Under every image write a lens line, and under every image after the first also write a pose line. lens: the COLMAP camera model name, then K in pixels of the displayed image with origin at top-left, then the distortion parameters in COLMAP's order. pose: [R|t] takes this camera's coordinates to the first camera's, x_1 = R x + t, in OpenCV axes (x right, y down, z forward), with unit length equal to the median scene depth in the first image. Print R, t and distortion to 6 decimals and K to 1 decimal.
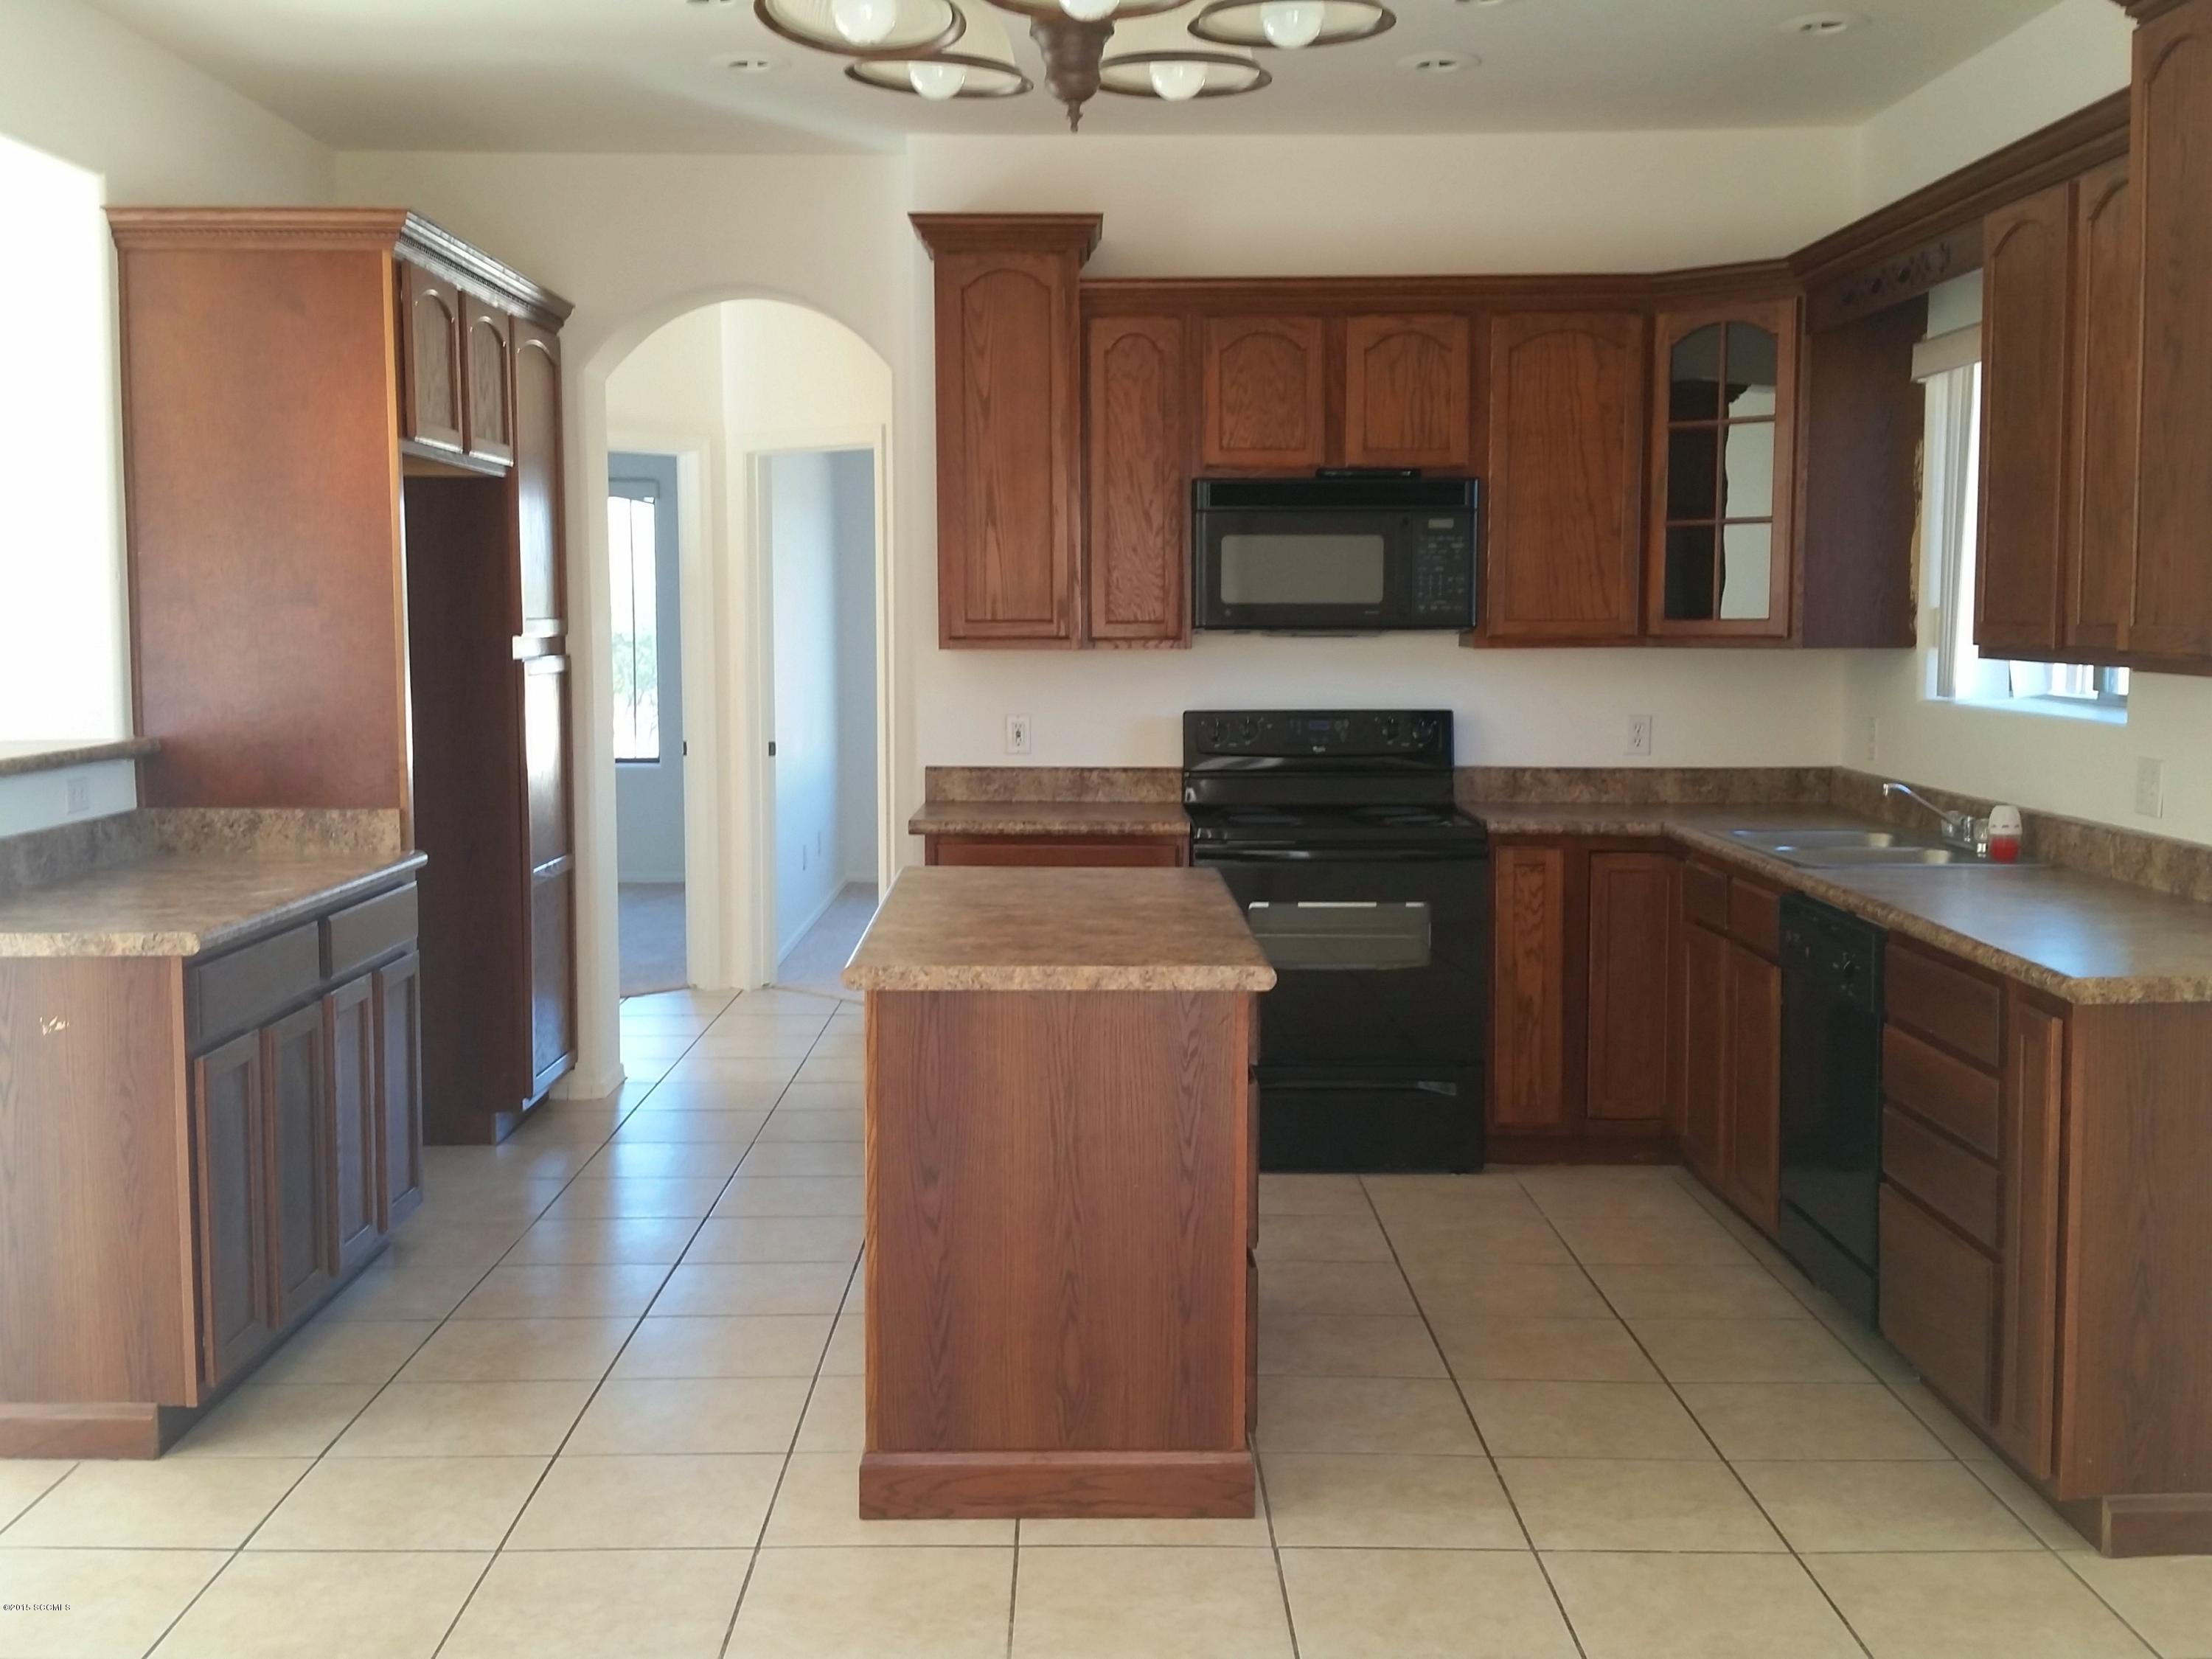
lens RADIAL K [[2387.9, 0, 1106.0], [0, 2387.9, 829.5], [0, 0, 1]] dist [0.178203, -0.388279]
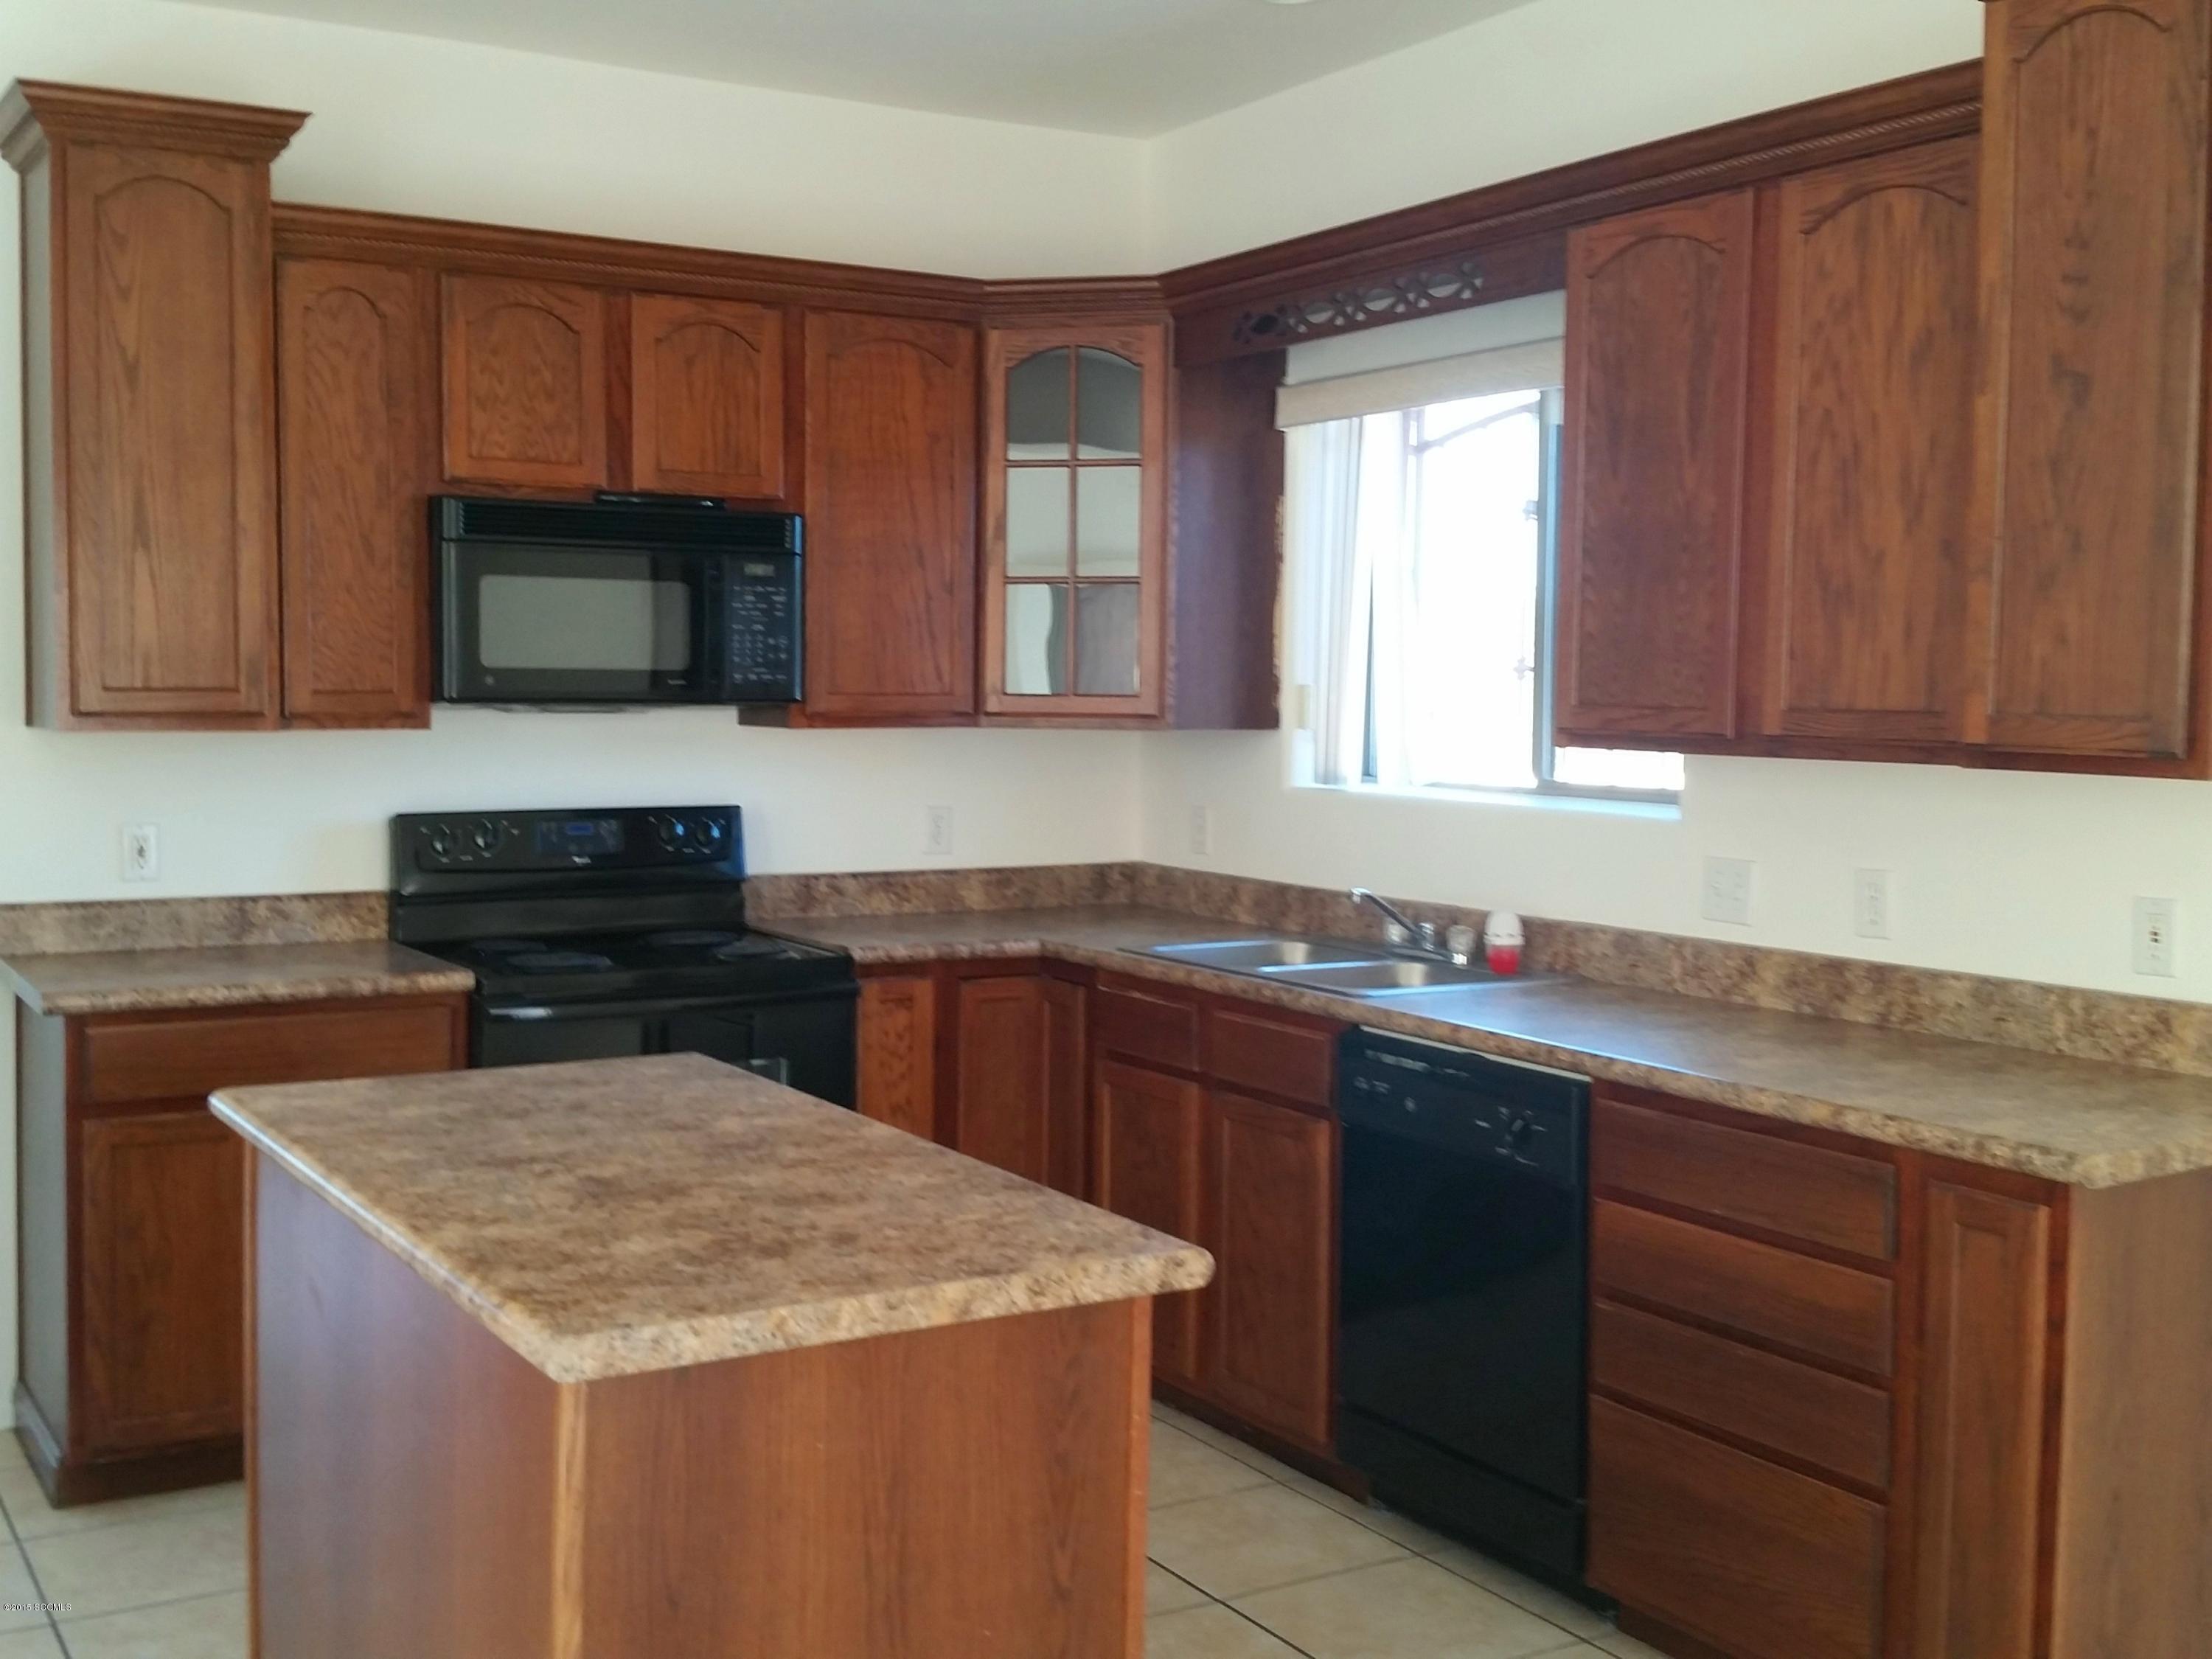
lens RADIAL K [[2387.9, 0, 1106.0], [0, 2387.9, 829.5], [0, 0, 1]] dist [0.178203, -0.388279]
pose [[0.860777, -0.025187, 0.508358, -0.163318], [0.038053, 0.999164, -0.014929, -0.026836], [-0.507557, 0.032196, 0.861016, 0.271481]]
